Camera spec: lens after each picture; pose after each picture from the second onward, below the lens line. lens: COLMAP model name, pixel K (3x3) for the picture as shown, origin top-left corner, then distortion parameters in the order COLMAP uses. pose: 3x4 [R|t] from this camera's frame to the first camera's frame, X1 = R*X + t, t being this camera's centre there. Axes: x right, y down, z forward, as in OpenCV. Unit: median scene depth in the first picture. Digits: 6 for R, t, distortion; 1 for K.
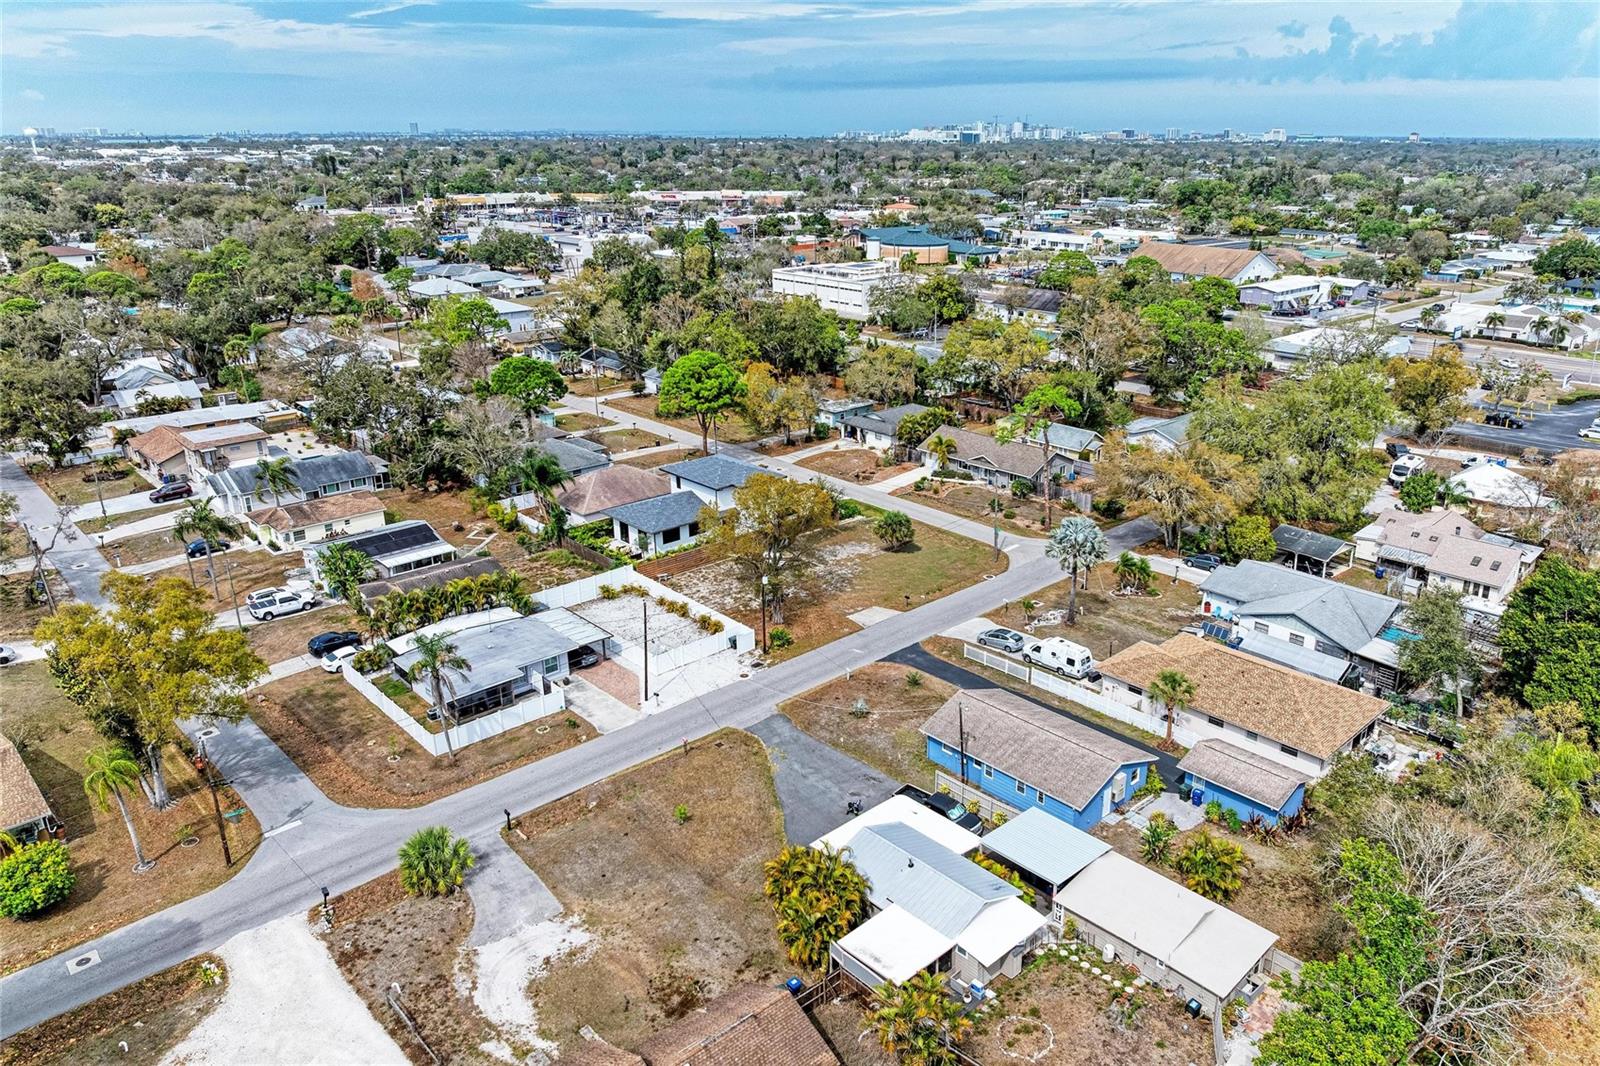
lens RADIAL K [[1118.6, 0, 826.9], [0, 1118.6, 531.0], [0, 0, 1]] dist [-0.009418, -0.001553]
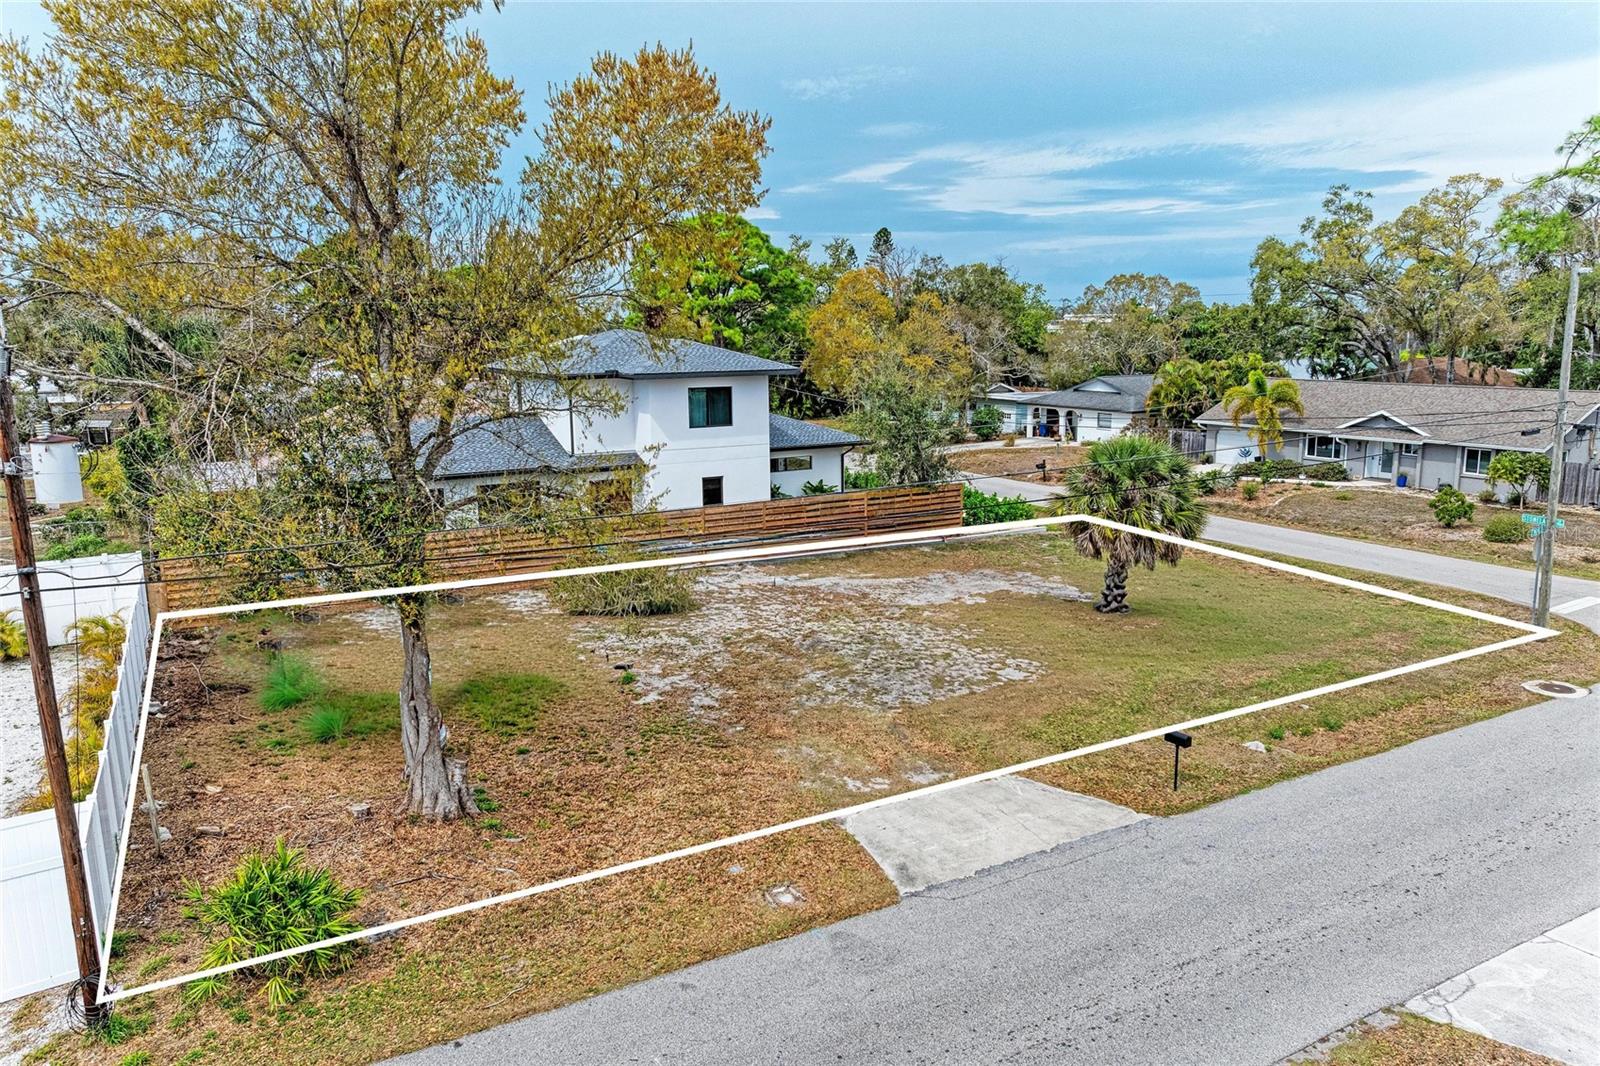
lens RADIAL K [[1118.6, 0, 826.9], [0, 1118.6, 531.0], [0, 0, 1]] dist [-0.009418, -0.001553]
pose [[0.975085, 0.028214, -0.220029, 0.023725], [-0.064385, 0.985177, -0.159001, 0.025339], [0.212281, 0.169206, 0.962448, 0.346013]]
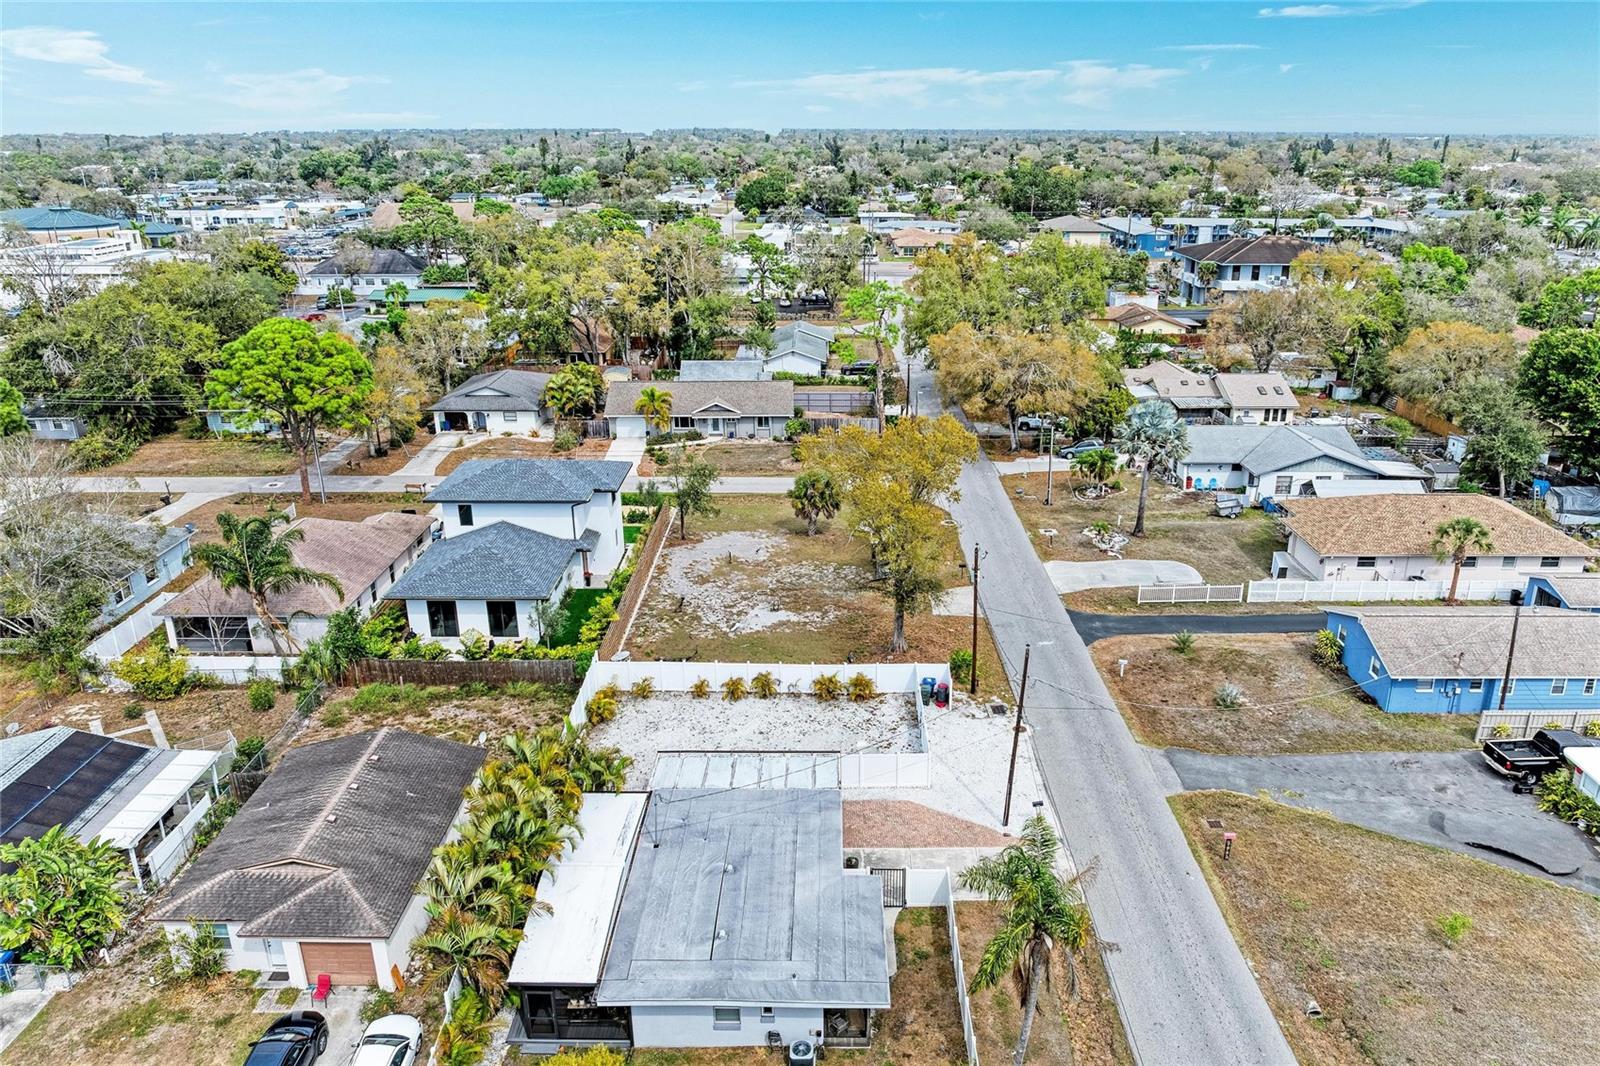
lens RADIAL K [[1118.6, 0, 826.9], [0, 1118.6, 531.0], [0, 0, 1]] dist [-0.009418, -0.001553]
pose [[0.680208, -0.248411, 0.689644, -0.204007], [0.247160, 0.963457, 0.103261, -0.024568], [-0.690094, 0.100214, 0.716748, 0.233131]]
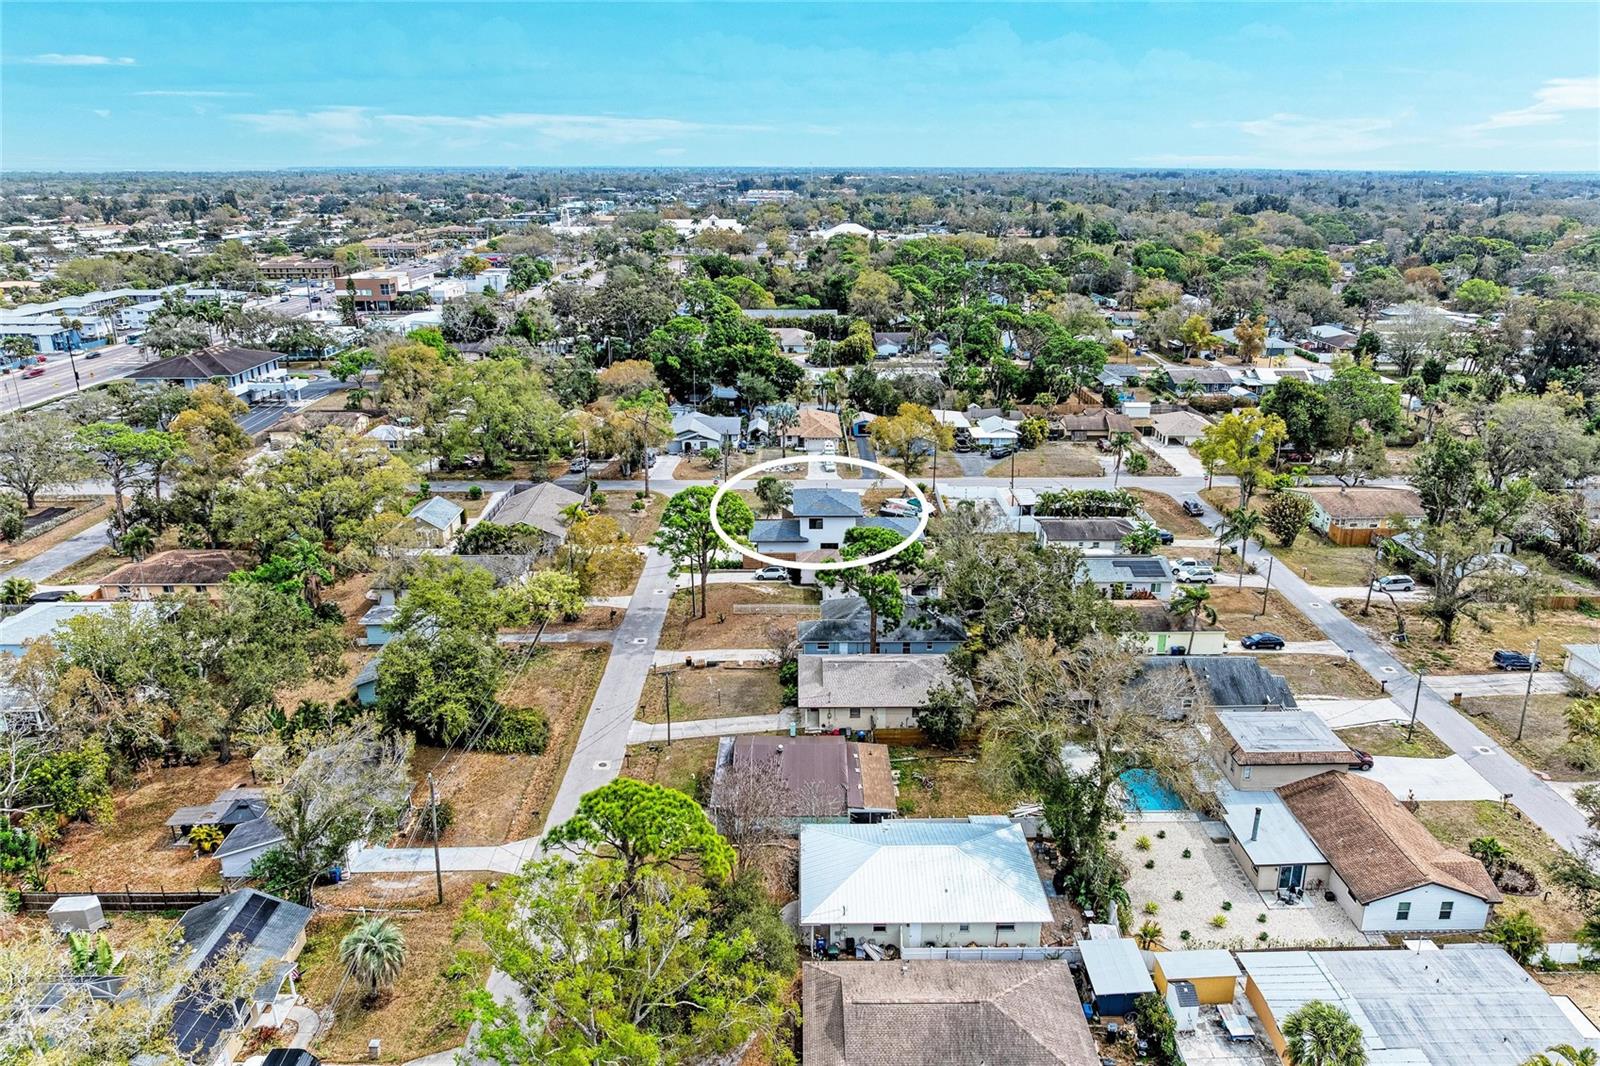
lens RADIAL K [[1118.6, 0, 826.9], [0, 1118.6, 531.0], [0, 0, 1]] dist [-0.009418, -0.001553]
pose [[-0.750678, -0.212332, 0.625618, -0.413100], [0.215901, 0.816115, 0.536045, -0.325478], [-0.624395, 0.537468, -0.566797, 0.837011]]
